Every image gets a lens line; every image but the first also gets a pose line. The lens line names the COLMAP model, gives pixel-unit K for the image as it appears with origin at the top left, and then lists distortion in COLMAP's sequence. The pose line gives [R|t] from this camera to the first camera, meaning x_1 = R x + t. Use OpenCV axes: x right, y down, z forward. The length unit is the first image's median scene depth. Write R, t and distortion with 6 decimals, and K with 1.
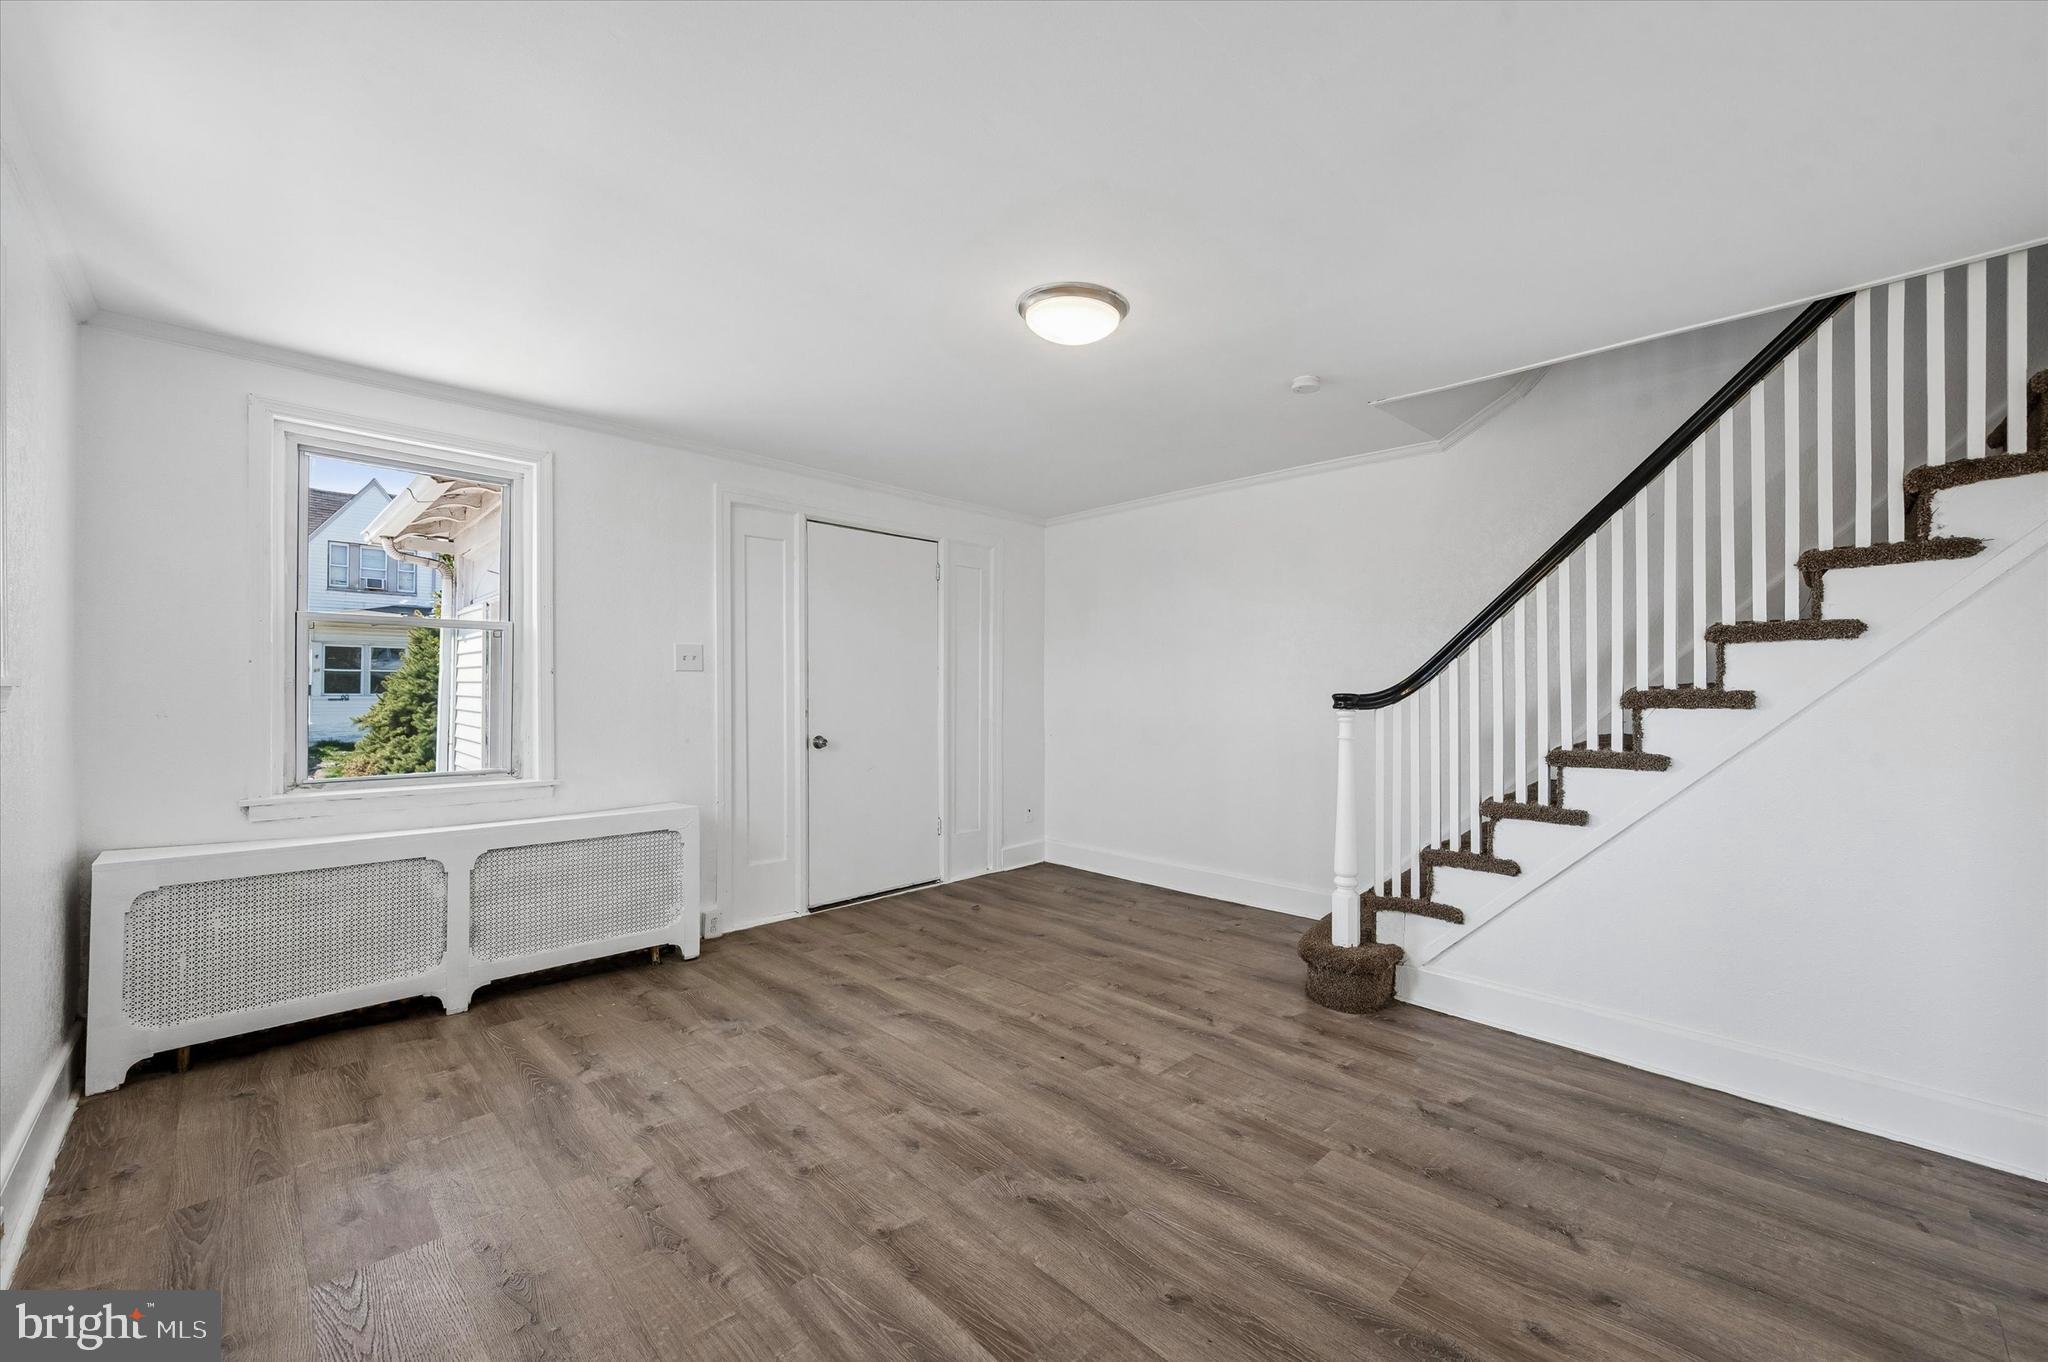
lens RADIAL K [[812.1, 0, 1033.2], [0, 812.1, 682.5], [0, 0, 1]] dist [0.000656, -0.000254]
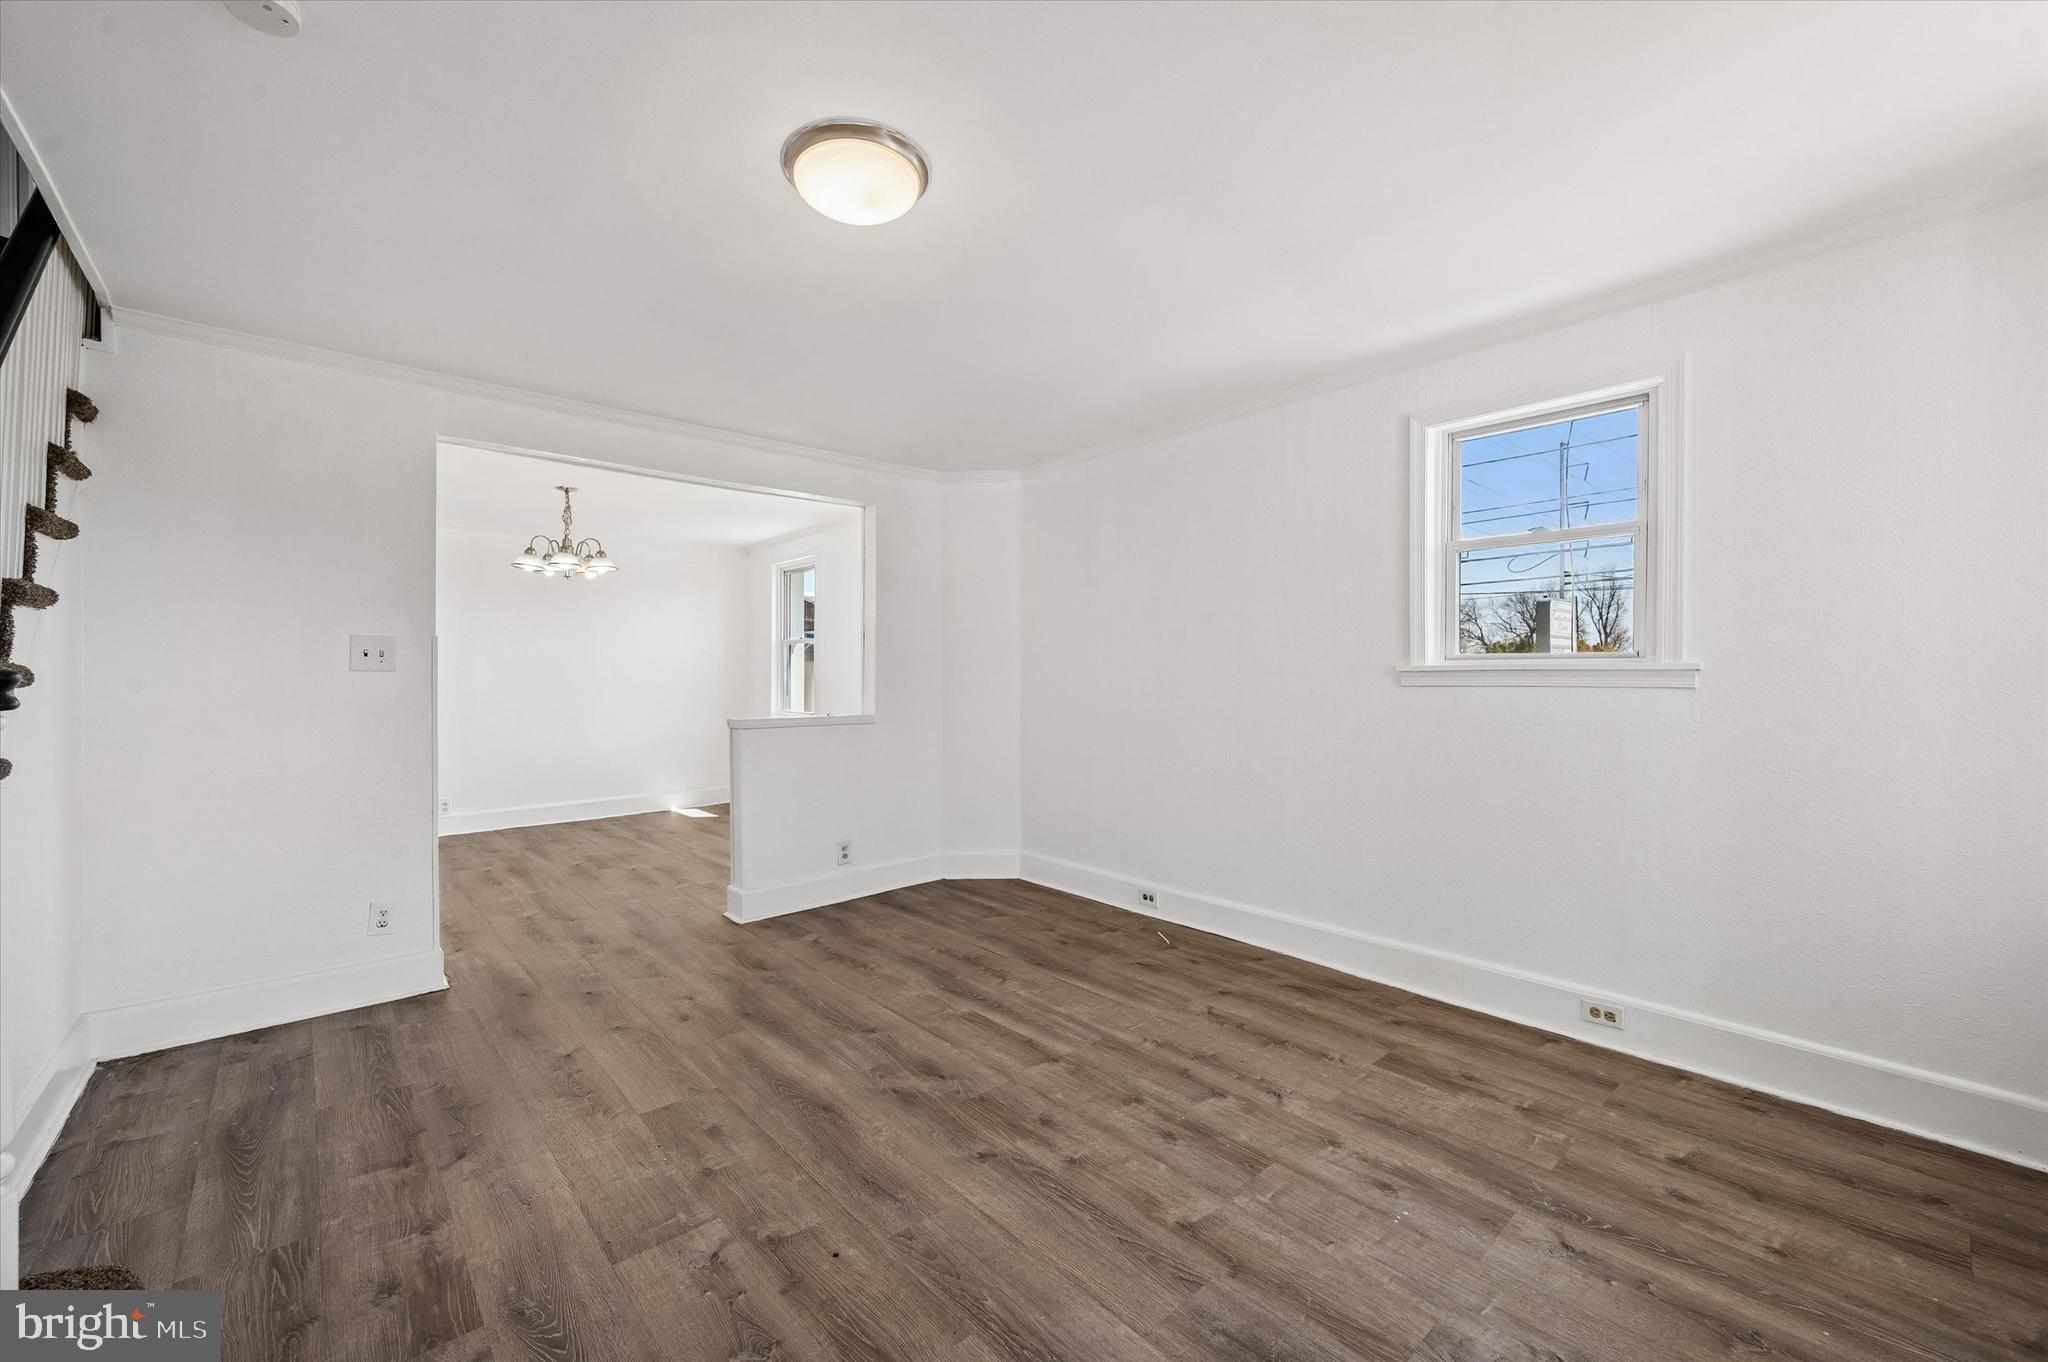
lens RADIAL K [[812.1, 0, 1018.3], [0, 812.1, 673.9], [0, 0, 1]] dist [0.000656, -0.000254]
pose [[-0.997750, -0.003325, 0.066960, -0.164803], [-0.003798, 0.999969, -0.006933, 0.021489], [-0.066935, -0.007172, -0.997732, 1.845908]]
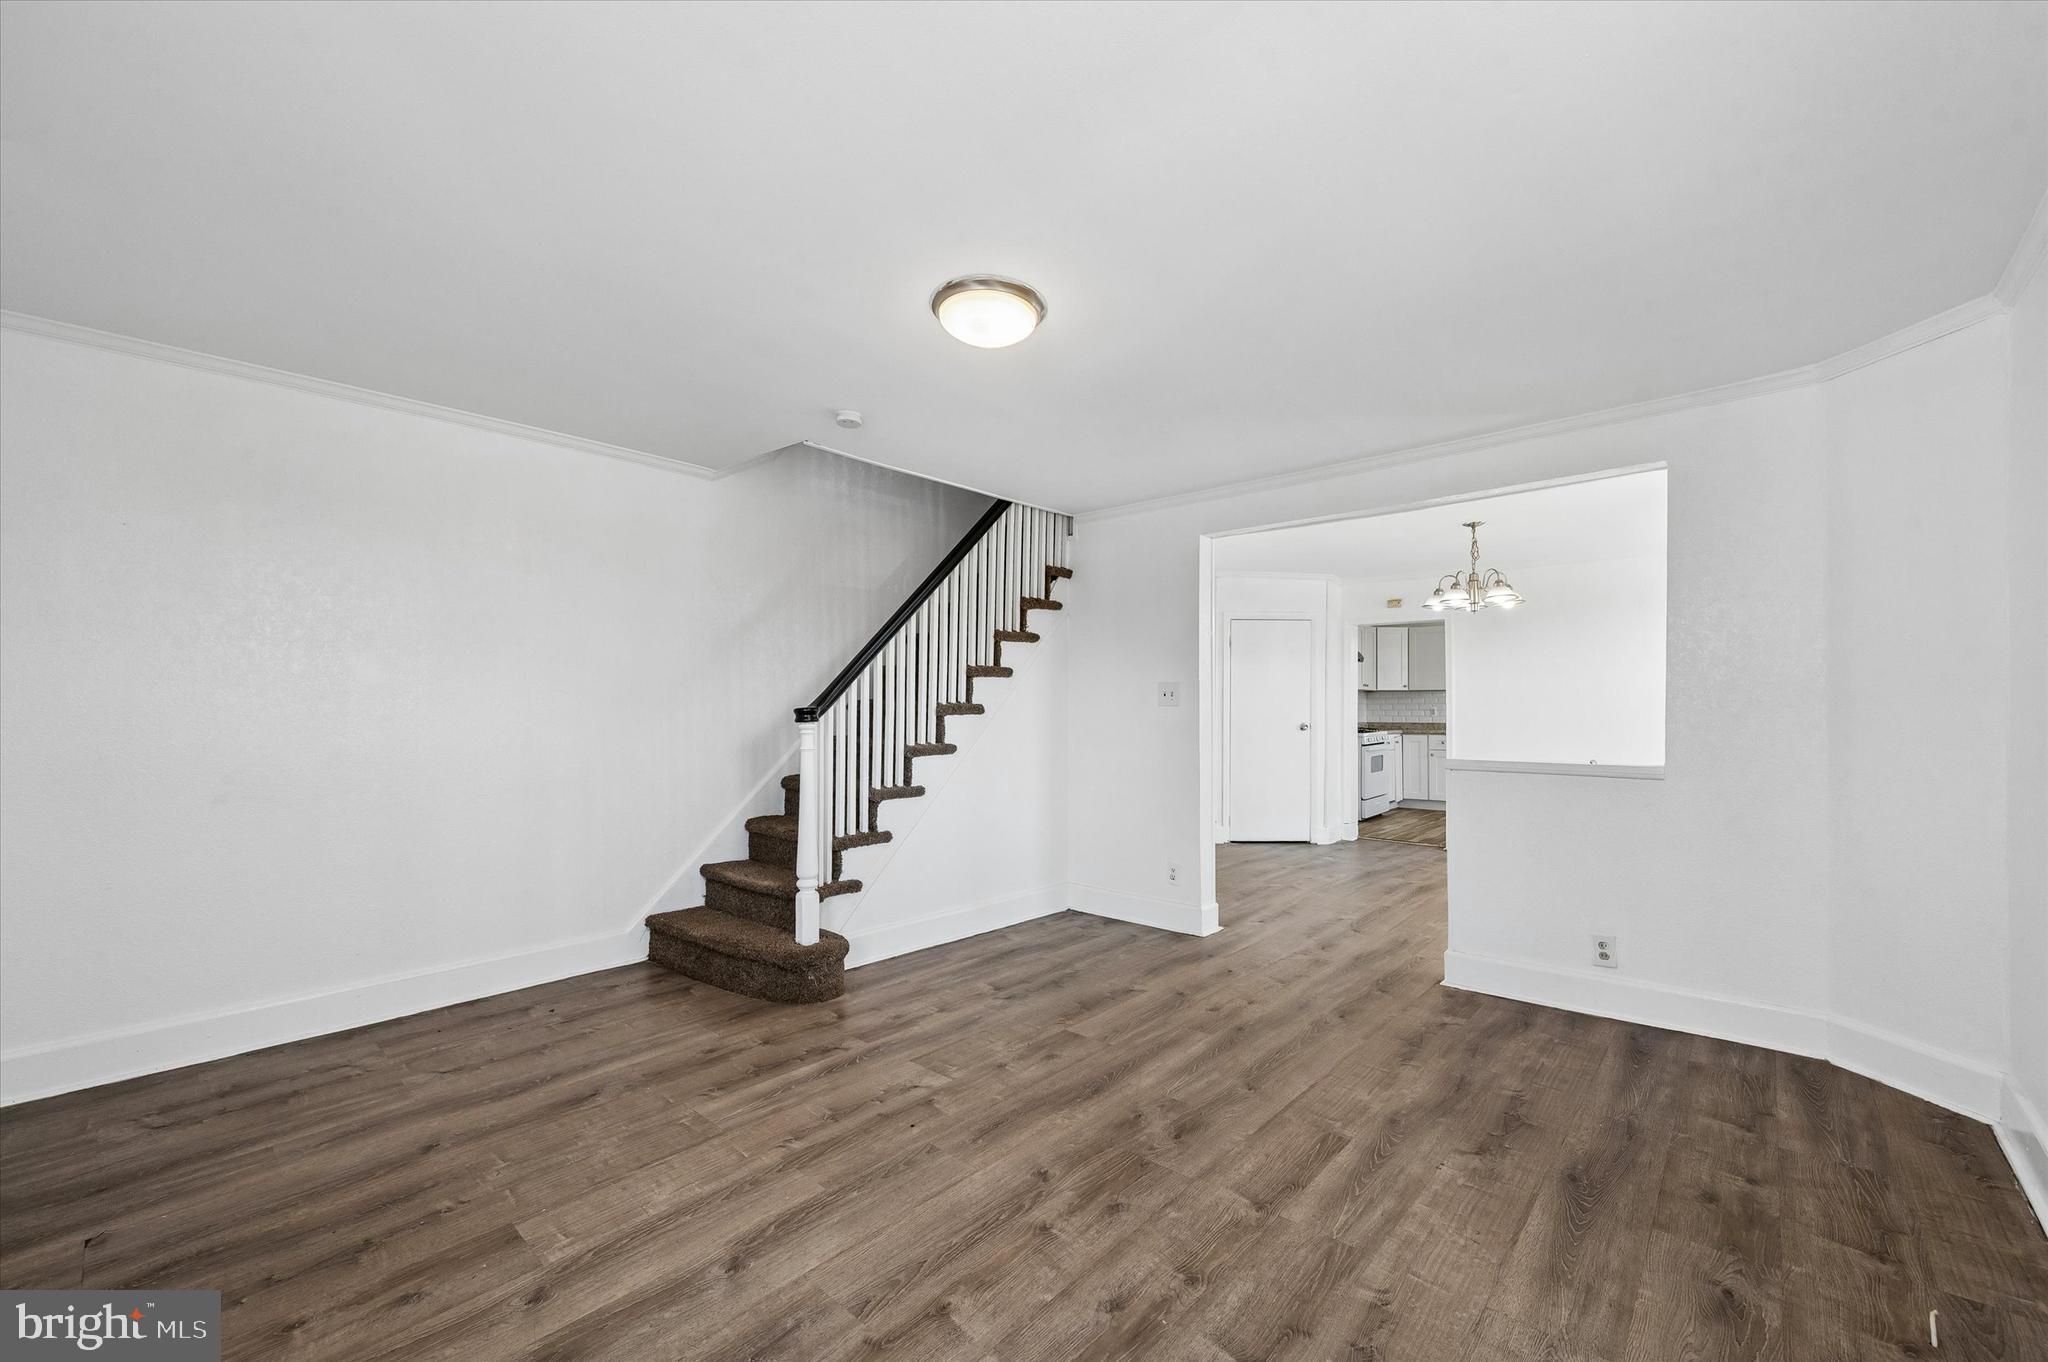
lens RADIAL K [[812.1, 0, 1027.2], [0, 812.1, 698.5], [0, 0, 1]] dist [0.000656, -0.000254]
pose [[-0.050979, 0.005936, 0.998682, -0.963523], [-0.006108, 0.999962, -0.006256, 0.008778], [-0.998681, -0.006419, -0.050941, 1.055148]]
